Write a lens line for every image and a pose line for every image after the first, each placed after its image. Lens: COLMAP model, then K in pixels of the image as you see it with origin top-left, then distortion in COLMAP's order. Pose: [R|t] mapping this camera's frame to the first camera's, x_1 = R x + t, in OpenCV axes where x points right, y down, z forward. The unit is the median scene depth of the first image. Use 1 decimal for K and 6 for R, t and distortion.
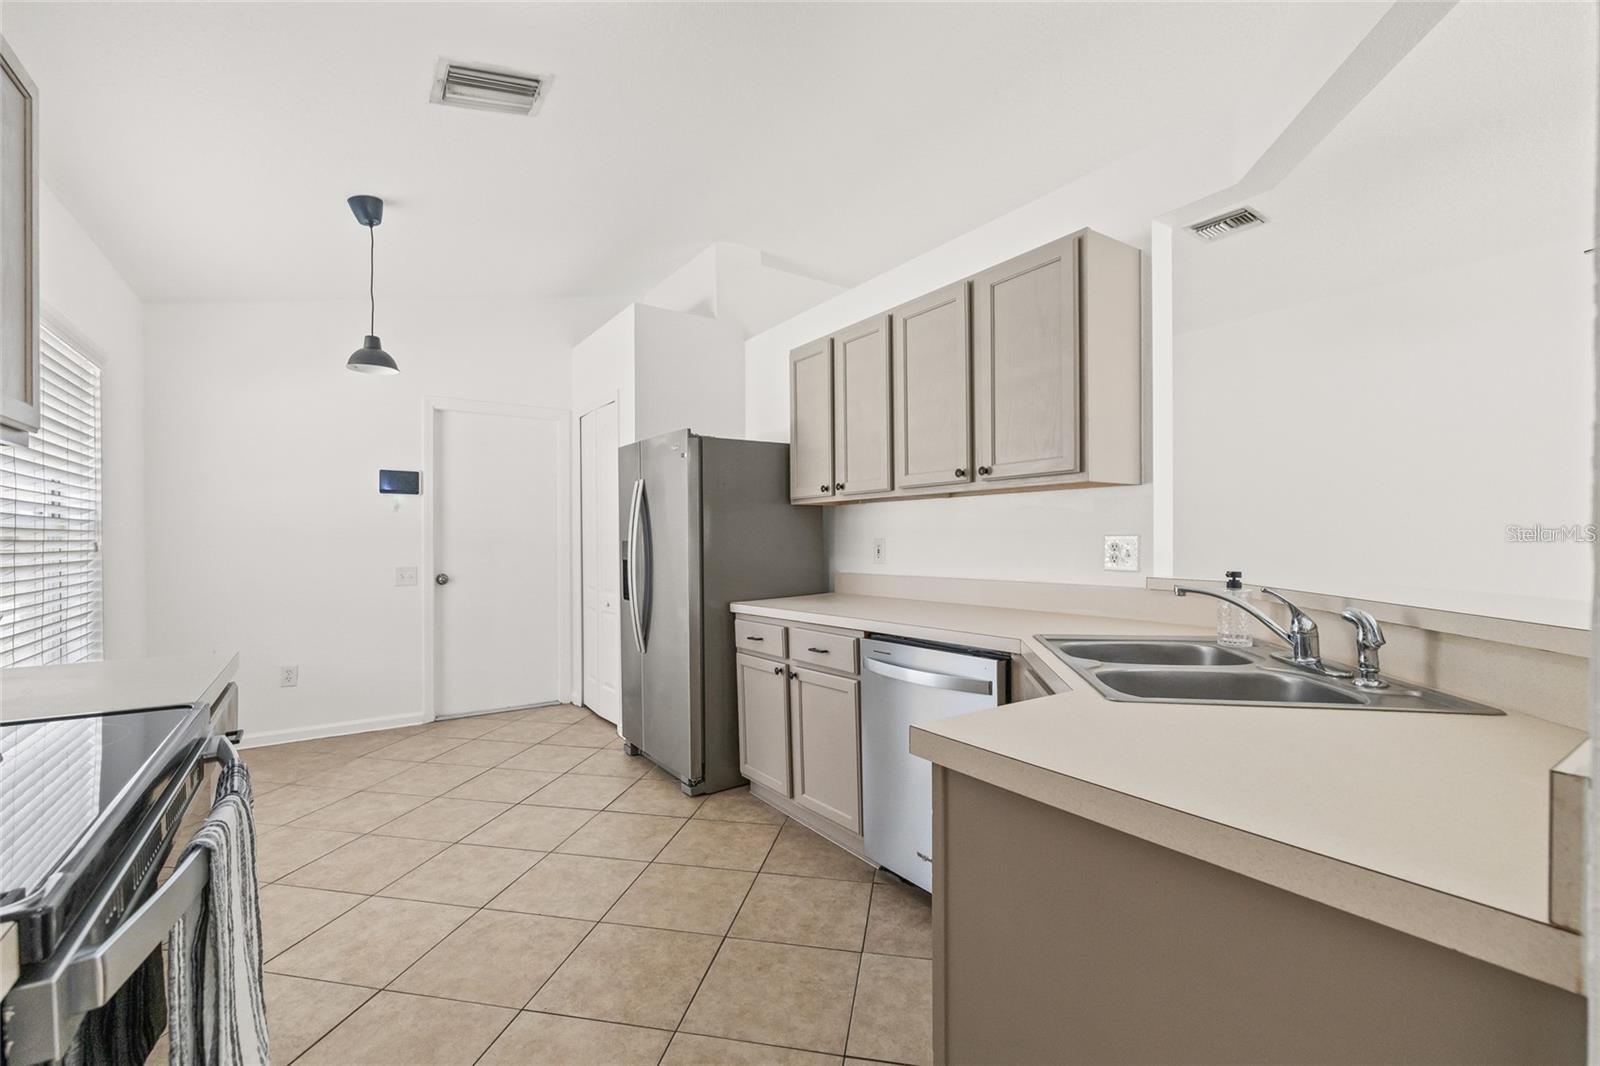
lens RADIAL K [[680.2, 0, 795.6], [0, 680.2, 543.2], [0, 0, 1]] dist [-0.002025, 0.000075]
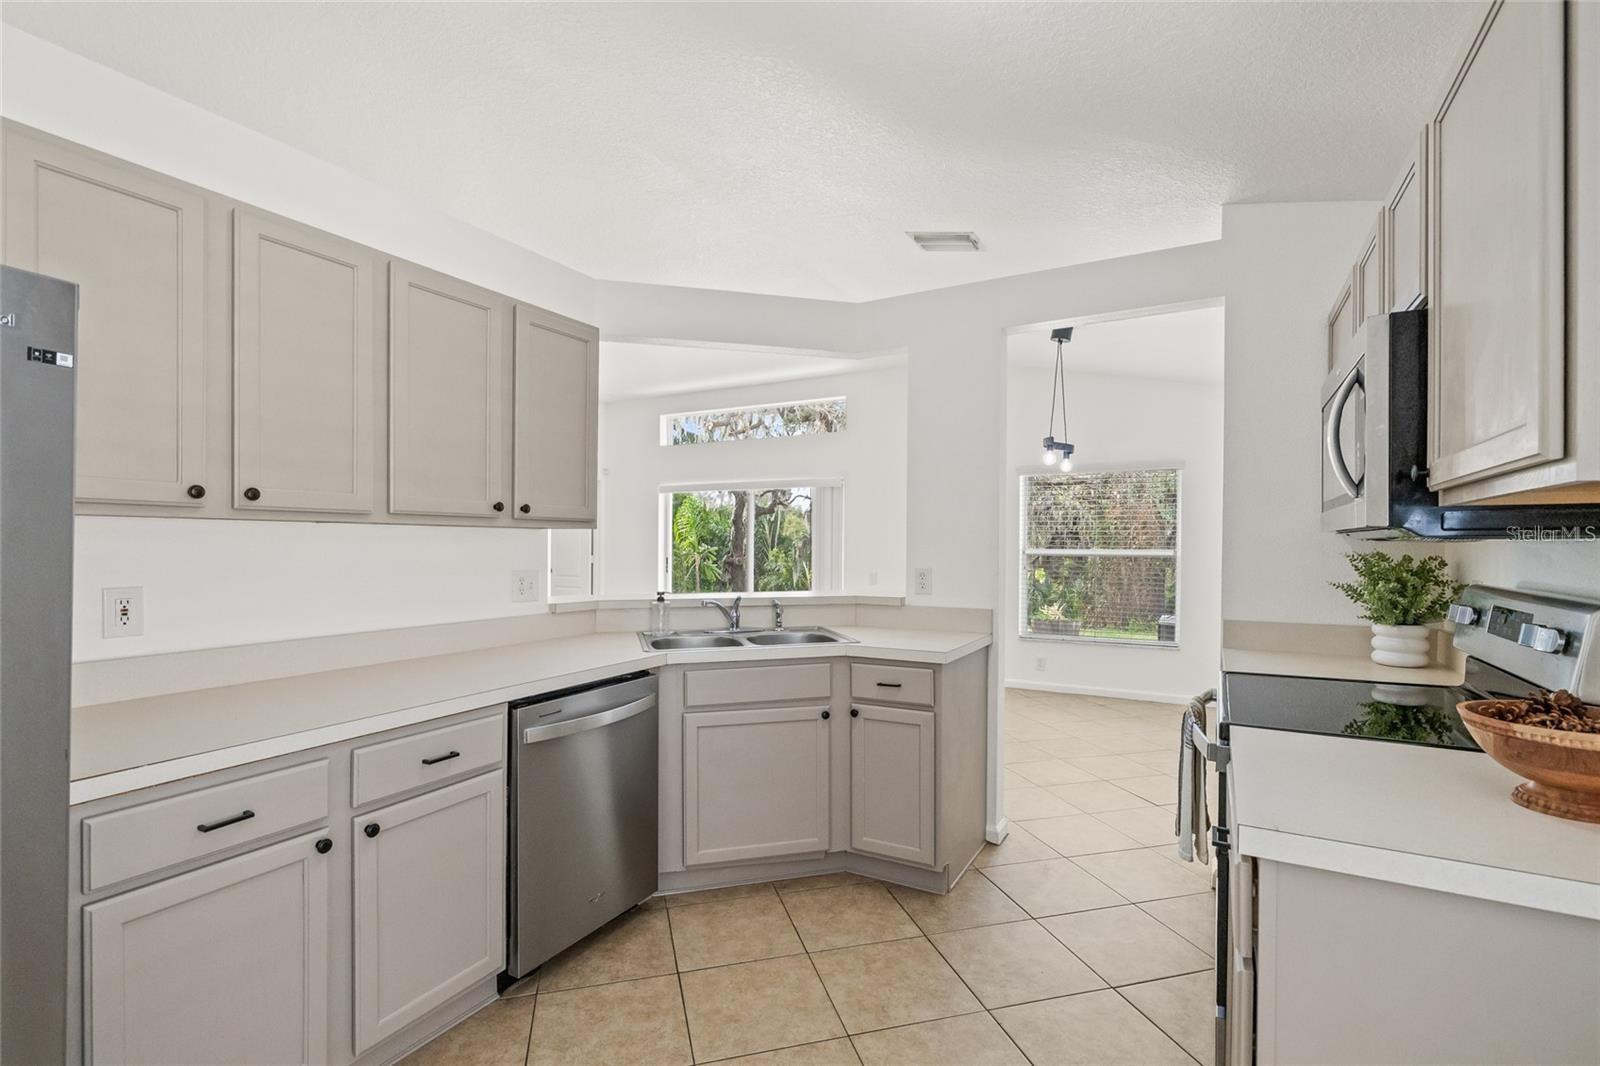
lens RADIAL K [[726.4, 0, 800.9], [0, 726.4, 551.0], [0, 0, 1]] dist [-0.009323, 0.000551]
pose [[-0.437477, -0.005062, 0.899216, -0.620525], [0.002063, 0.999976, 0.006633, -0.038664], [-0.899227, 0.004757, -0.437456, 0.821464]]
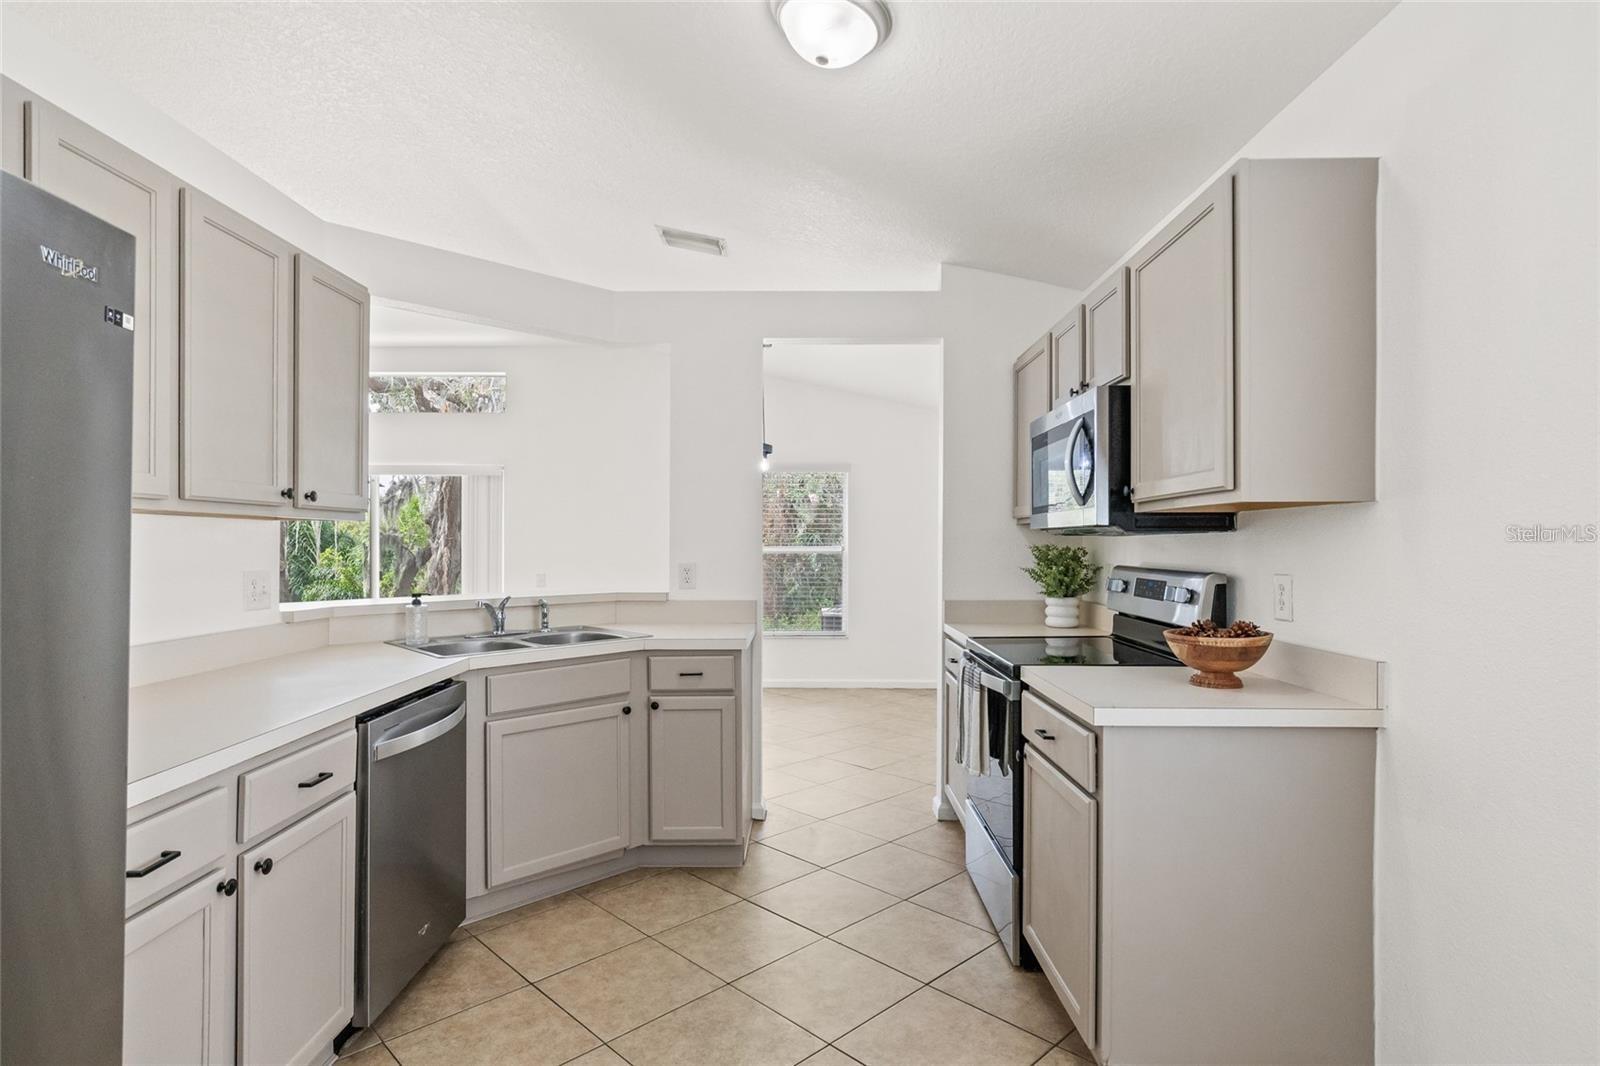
lens RADIAL K [[827.4, 0, 799.3], [0, 827.4, 548.5], [0, 0, 1]] dist [0.000225, 0.000107]
pose [[-0.819770, 0.001344, 0.572692, -0.586527], [0.005492, 0.999970, 0.005514, -0.033870], [-0.572667, 0.007665, -0.819752, 1.109960]]
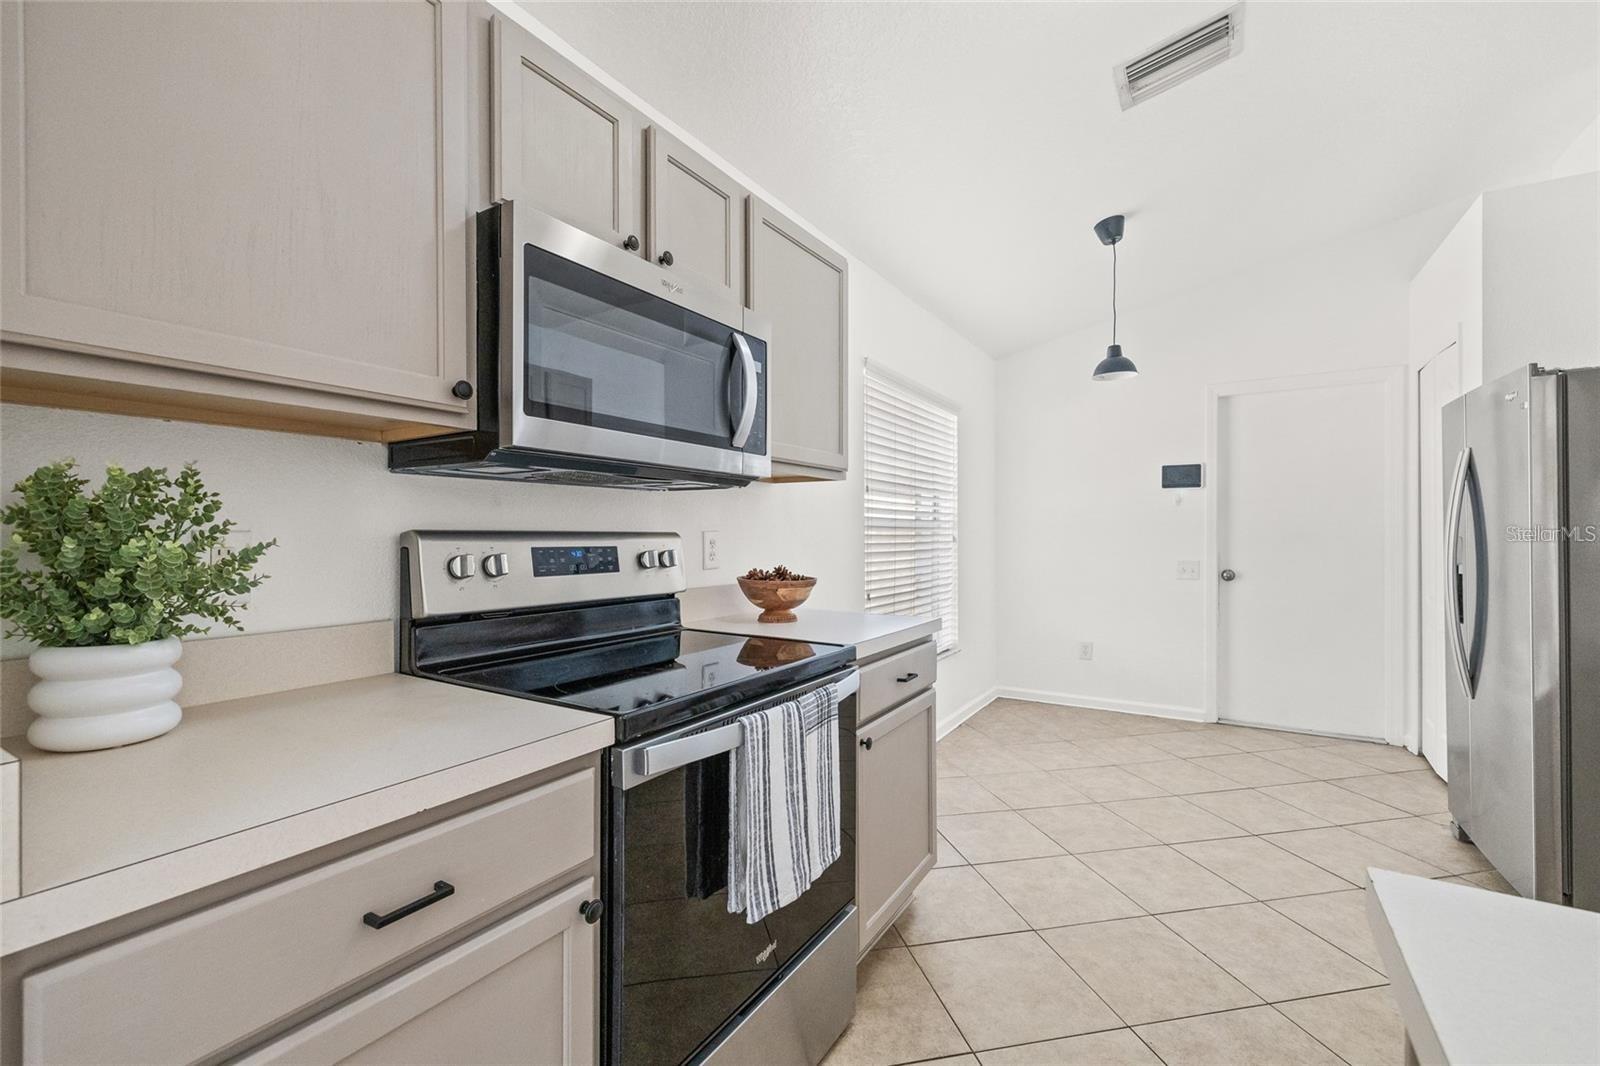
lens RADIAL K [[679.2, 0, 791.6], [0, 679.2, 534.5], [0, 0, 1]] dist [0.000593, 0.000313]
pose [[0.392309, 0.003908, -0.919825, 0.158563], [-0.004217, 0.999988, 0.002450, -0.004834], [0.919824, 0.002918, 0.392321, 0.099974]]
